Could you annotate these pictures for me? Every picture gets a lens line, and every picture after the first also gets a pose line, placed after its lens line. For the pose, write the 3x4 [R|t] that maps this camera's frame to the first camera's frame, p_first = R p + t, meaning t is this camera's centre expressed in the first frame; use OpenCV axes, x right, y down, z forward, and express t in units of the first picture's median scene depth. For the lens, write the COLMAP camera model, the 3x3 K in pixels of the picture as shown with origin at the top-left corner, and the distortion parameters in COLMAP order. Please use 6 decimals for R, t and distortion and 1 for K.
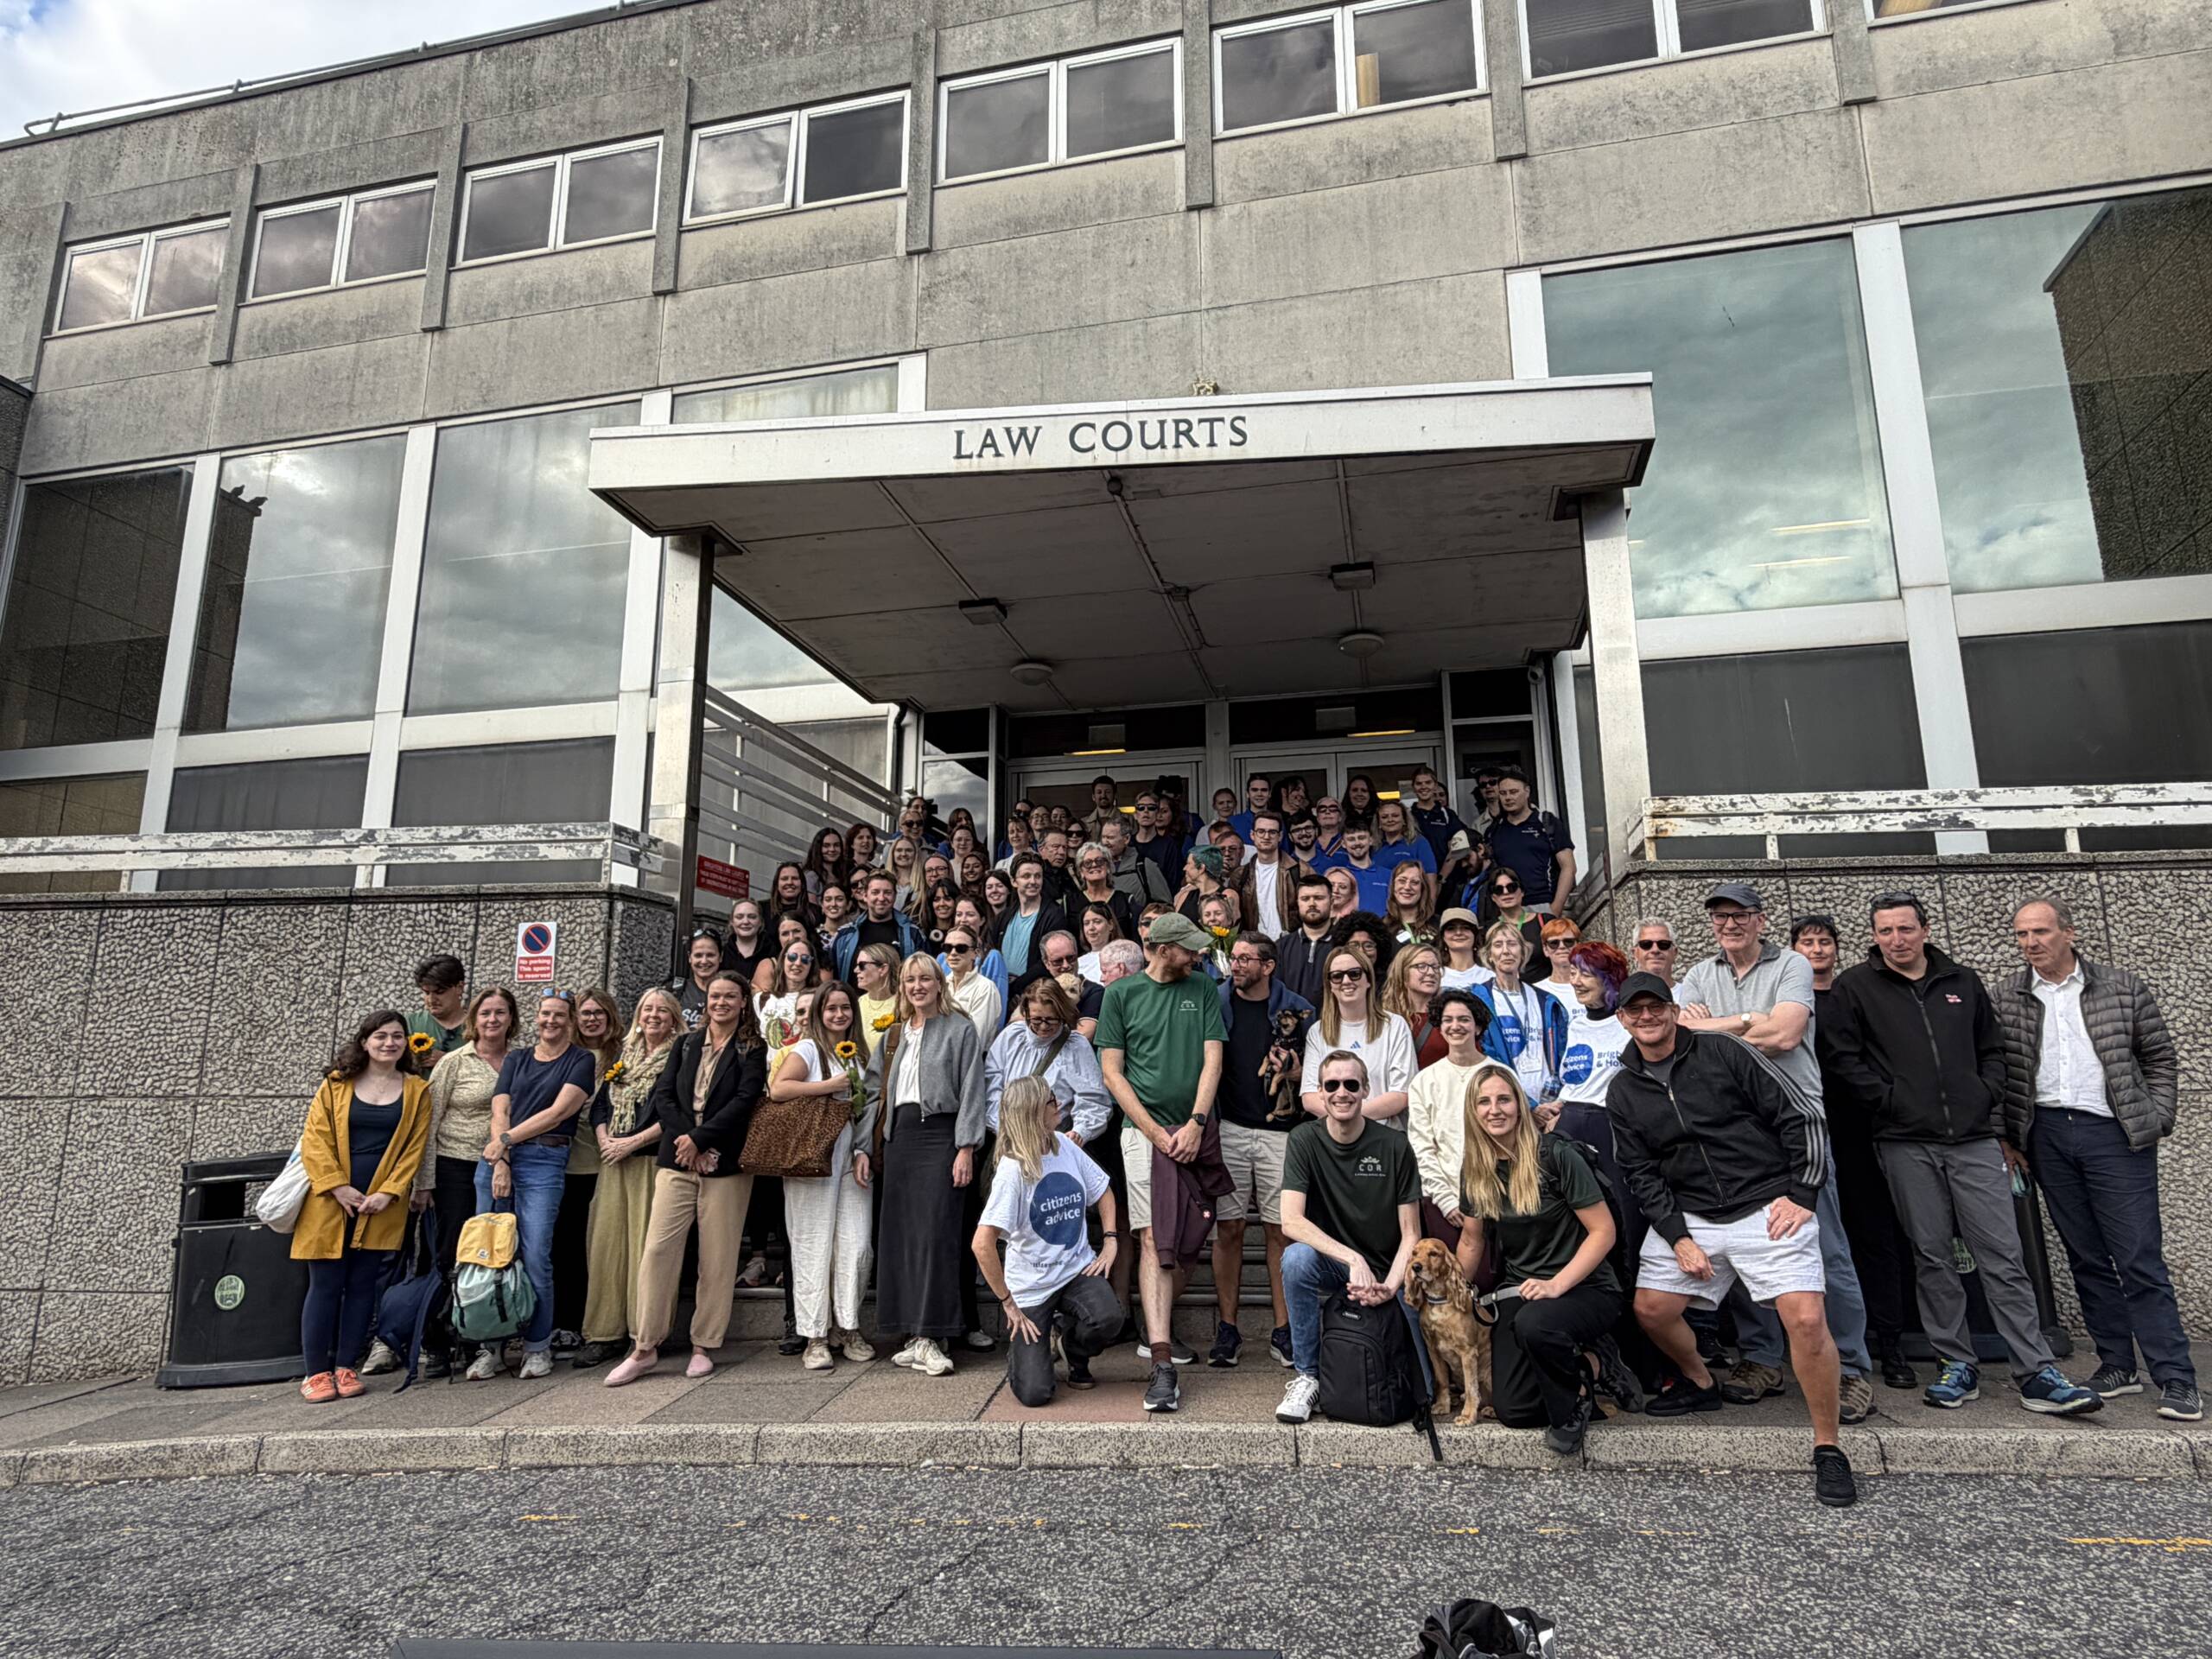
lens RADIAL K [[1297.7, 0, 1109.2], [0, 1297.7, 832.1], [0, 0, 1]] dist [0.000640, -0.000149]
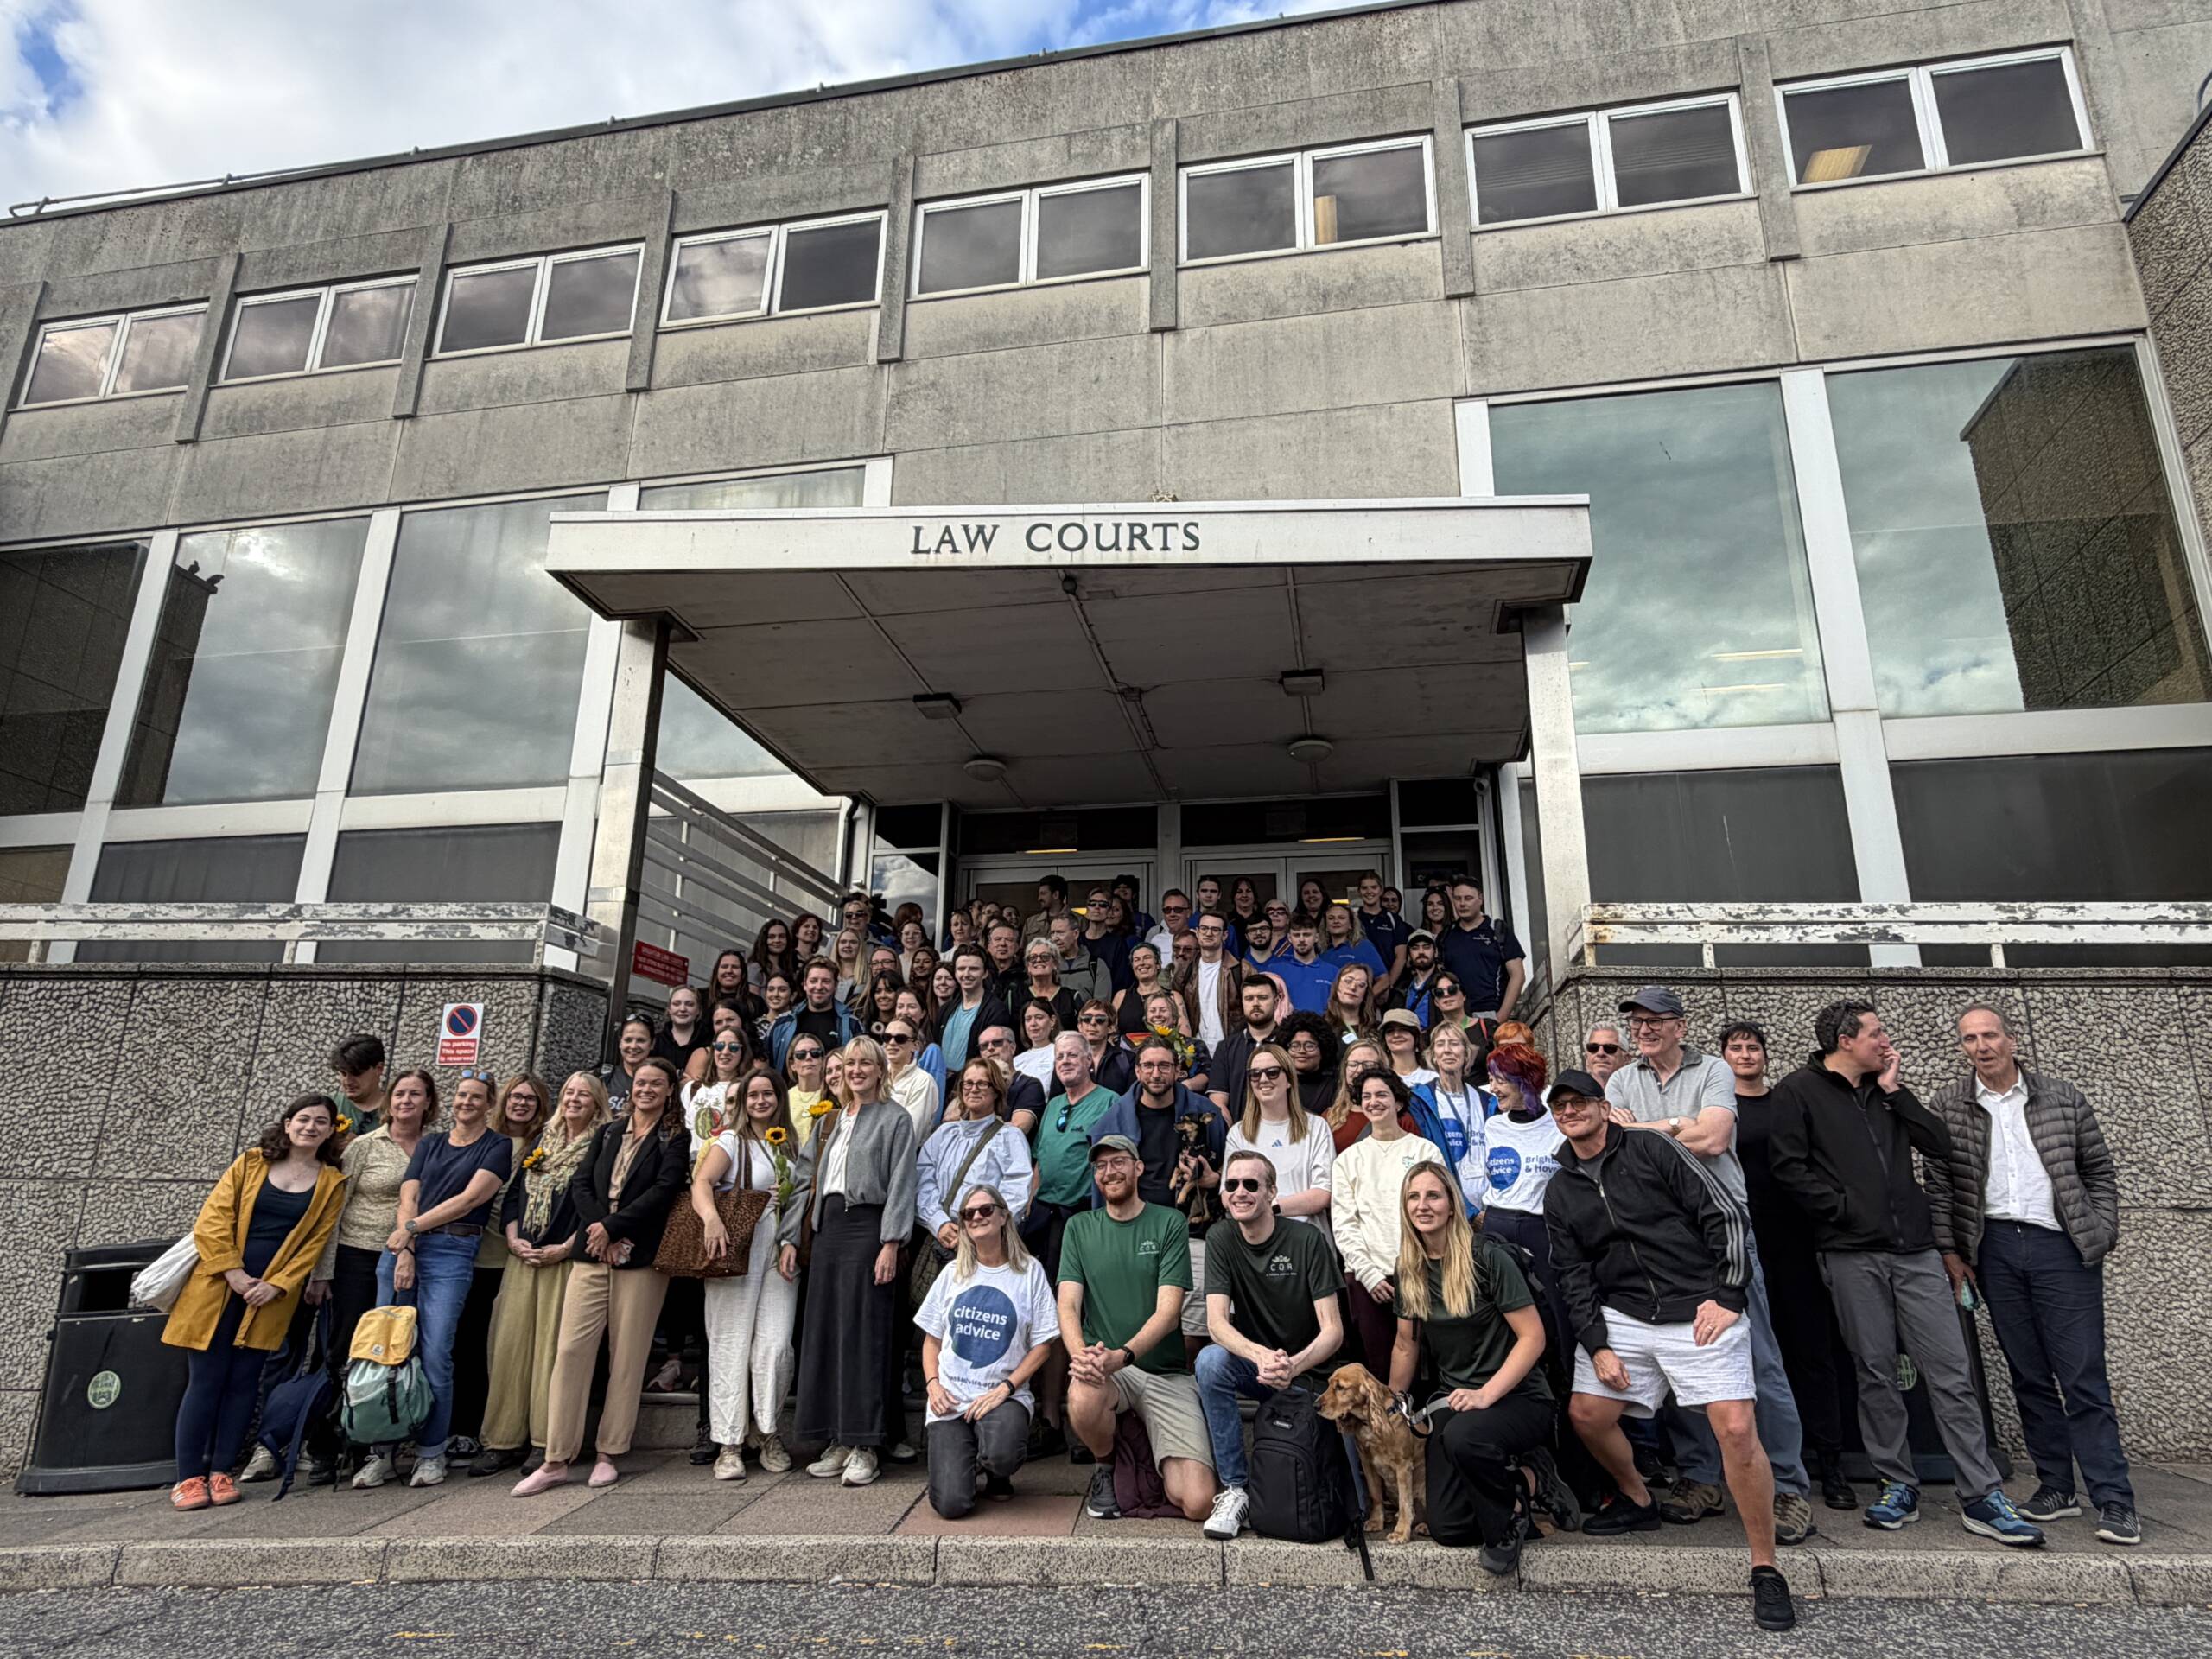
lens RADIAL K [[1297.4, 0, 1112.7], [0, 1297.4, 832.2], [0, 0, 1]] dist [0.000662, -0.000162]
pose [[0.999062, 0.027517, 0.033435, 0.009738], [-0.024655, 0.996228, -0.083198, 0.010181], [-0.035598, 0.082296, 0.995972, 0.001705]]
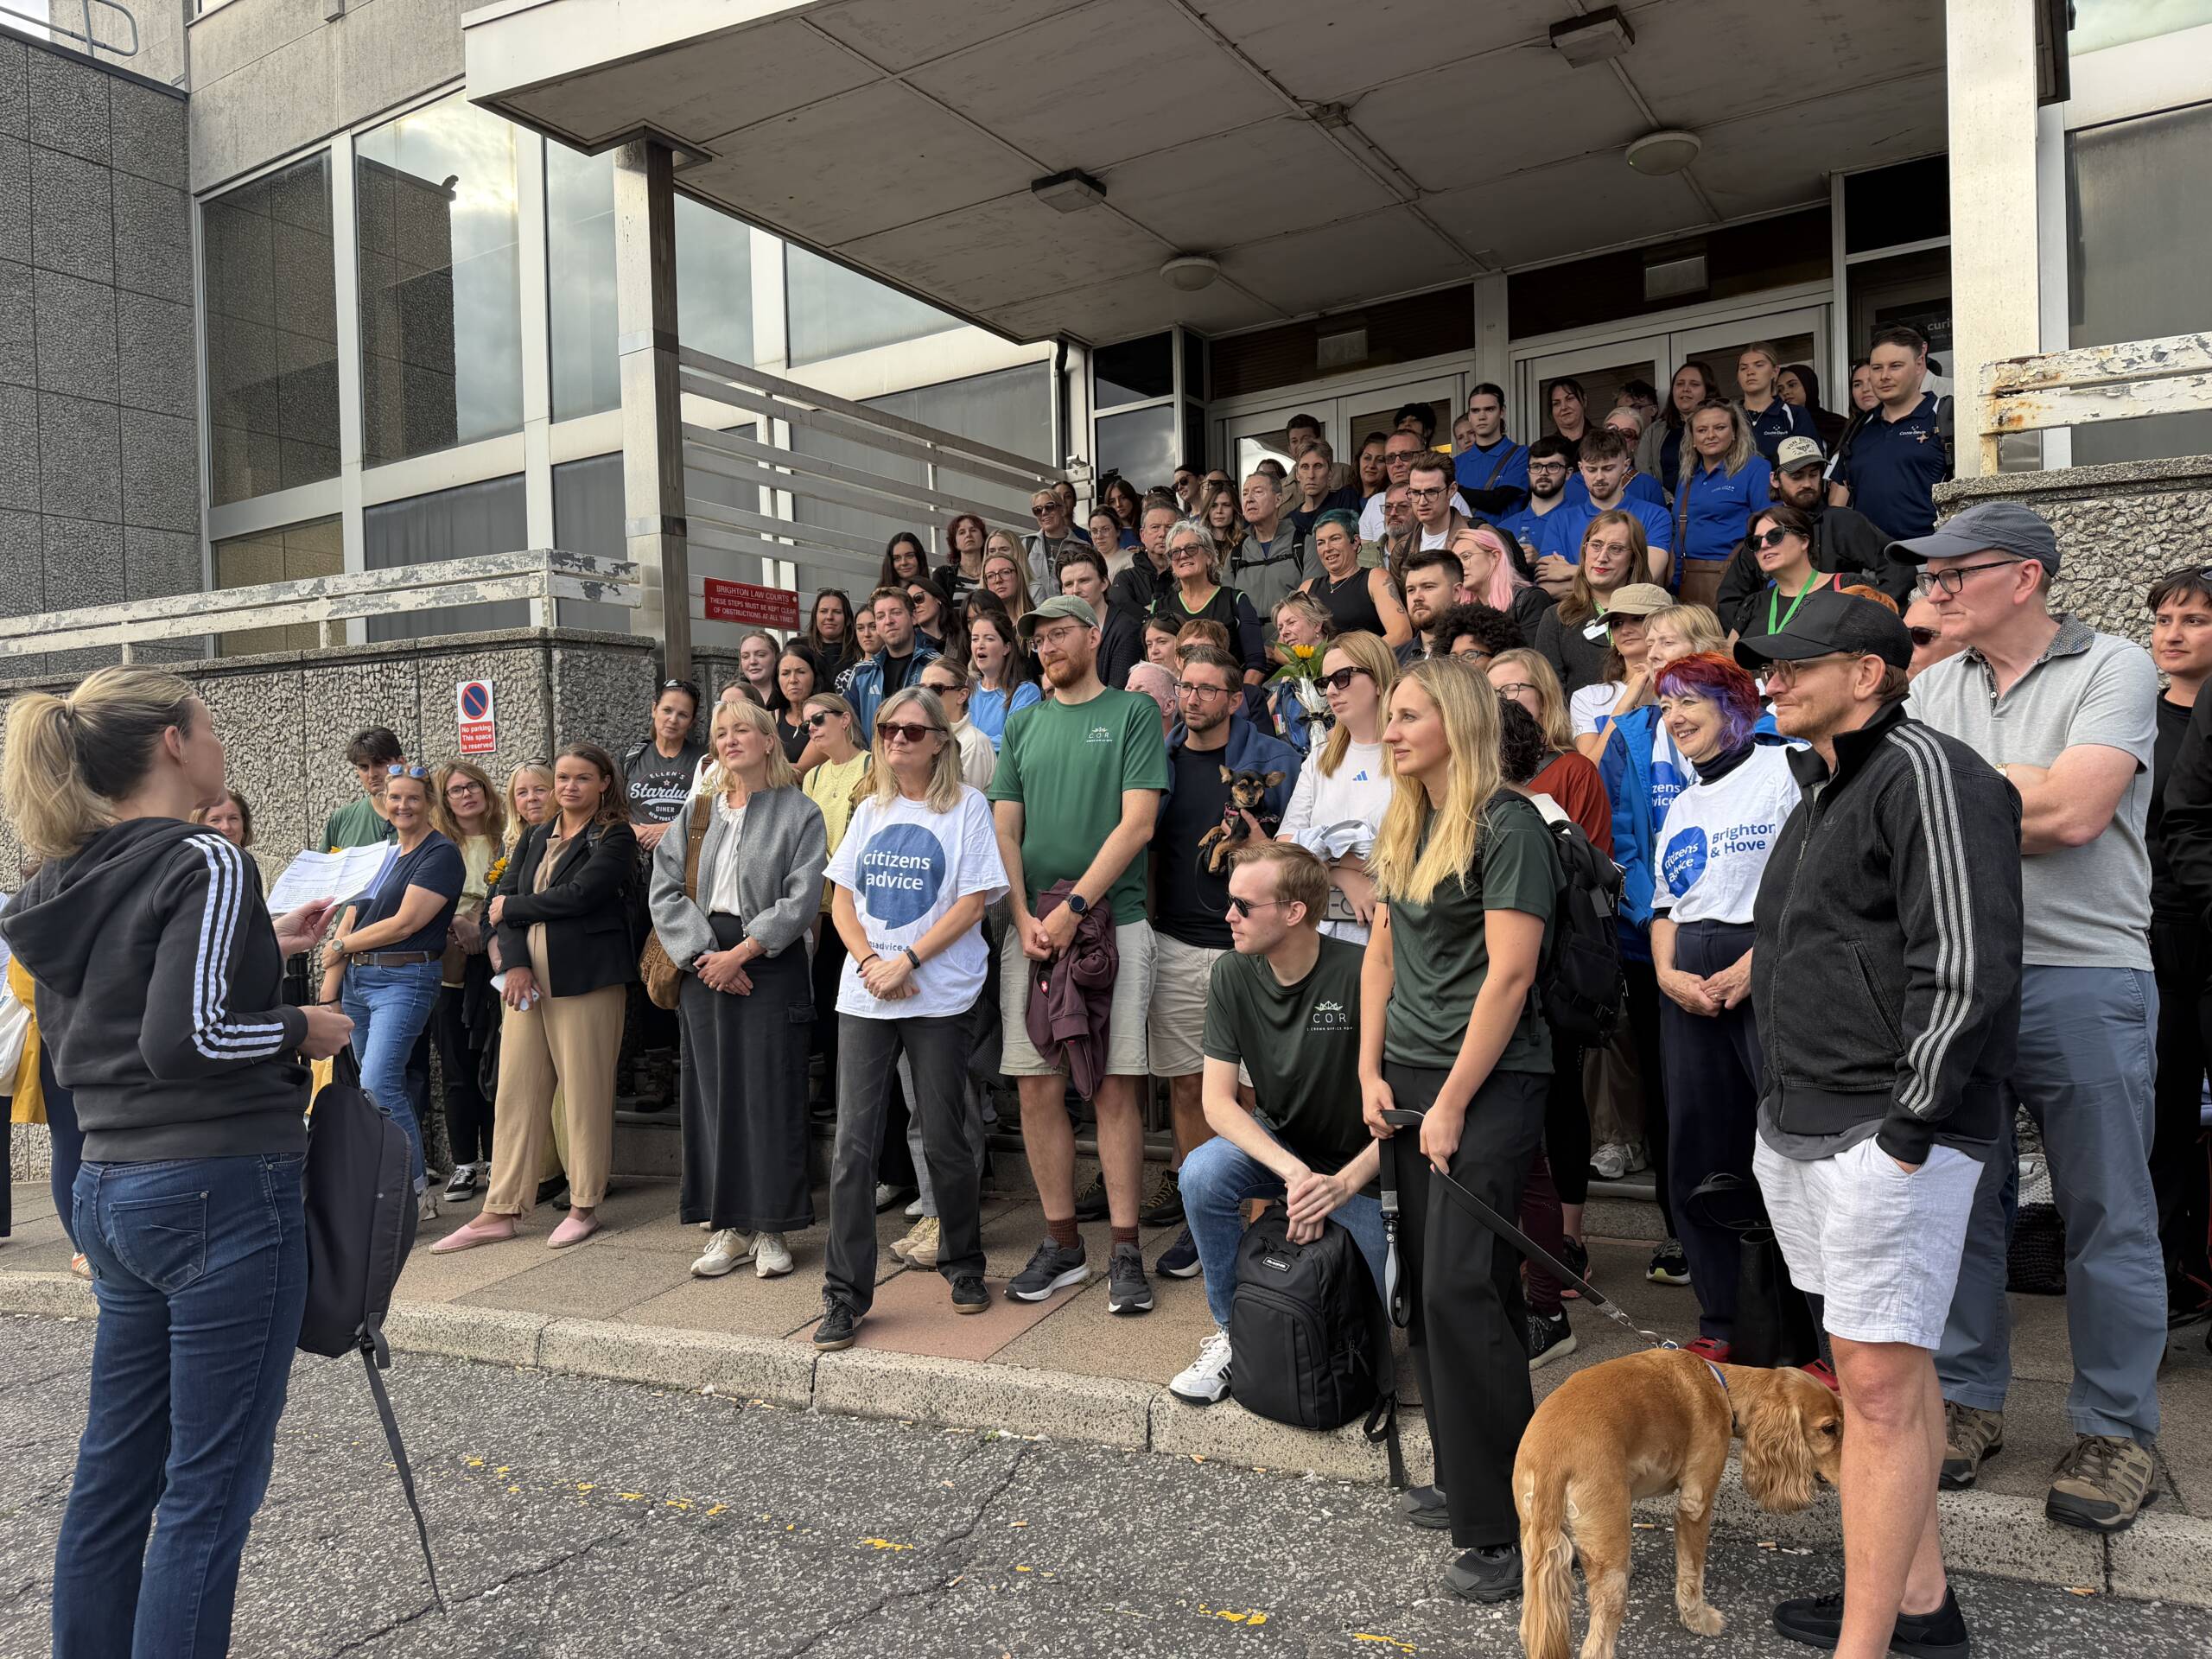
lens RADIAL K [[1552.2, 0, 1116.5], [0, 1552.2, 835.6], [0, 0, 1]] dist [0.031382, -0.036723]
pose [[0.944325, -0.019576, -0.328431, 0.254986], [0.090909, 0.974892, 0.203278, 0.001681], [0.316205, -0.221818, 0.922394, 0.193187]]
